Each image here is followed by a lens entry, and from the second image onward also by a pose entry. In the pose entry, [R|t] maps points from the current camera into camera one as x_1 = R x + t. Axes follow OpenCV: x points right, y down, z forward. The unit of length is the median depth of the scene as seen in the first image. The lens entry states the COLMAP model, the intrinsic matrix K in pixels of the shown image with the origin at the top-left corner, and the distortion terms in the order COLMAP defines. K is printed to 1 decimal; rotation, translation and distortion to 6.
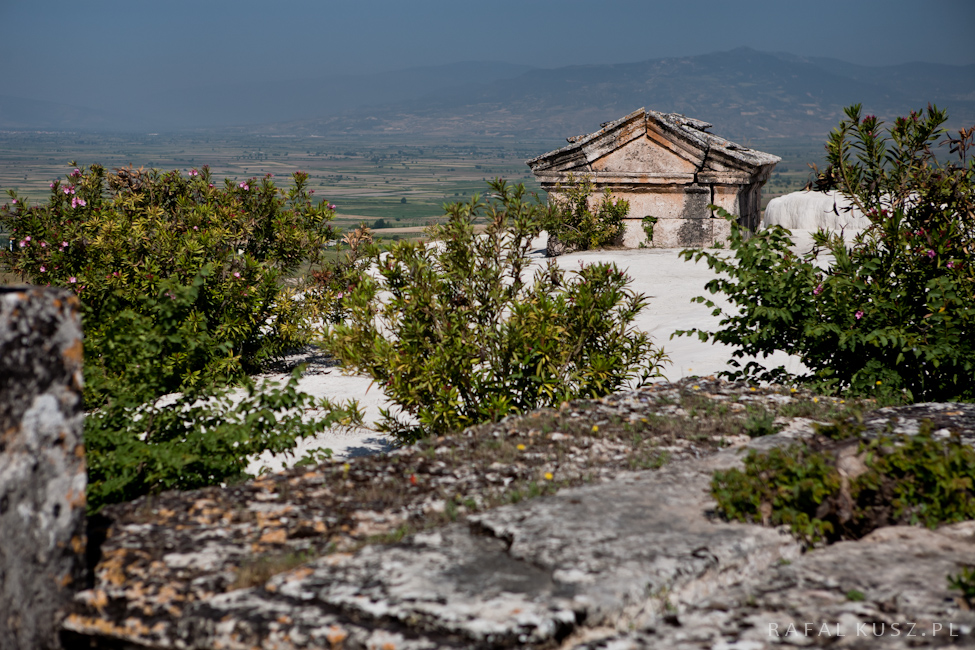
lens RADIAL K [[1646.3, 0, 512.2], [0, 1646.3, 323.4], [0, 0, 1]] dist [0.133703, -0.103719]
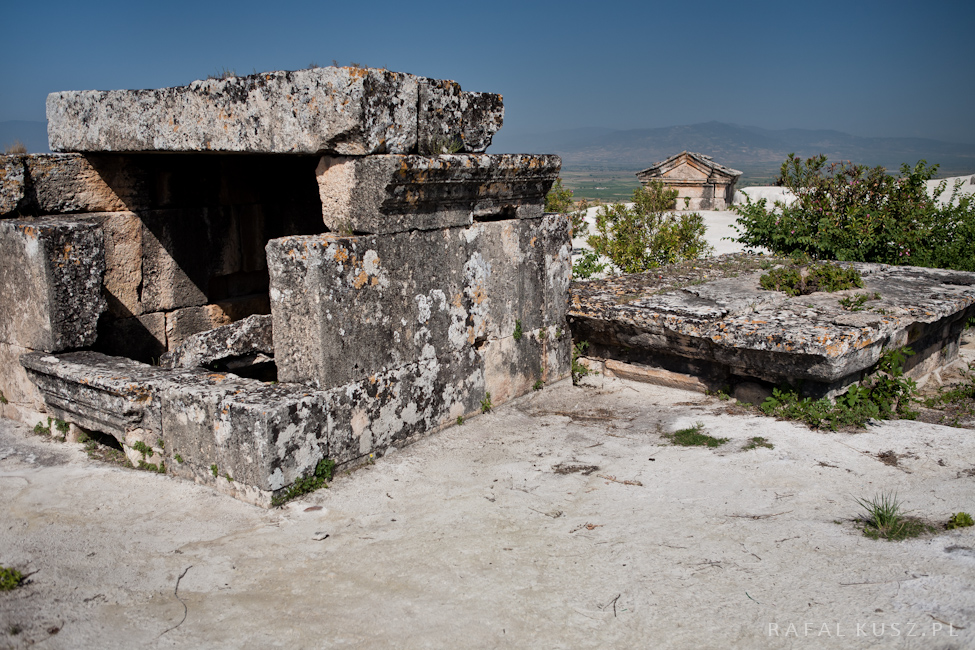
lens RADIAL K [[839.7, 0, 487.5], [0, 839.7, 325.0], [0, 0, 1]] dist [-0.056624, 0.007580]
pose [[0.995925, 0.015635, -0.088817, -0.159812], [-0.008259, 0.996531, 0.082817, 0.036719], [0.089803, -0.081746, 0.992599, -0.397847]]
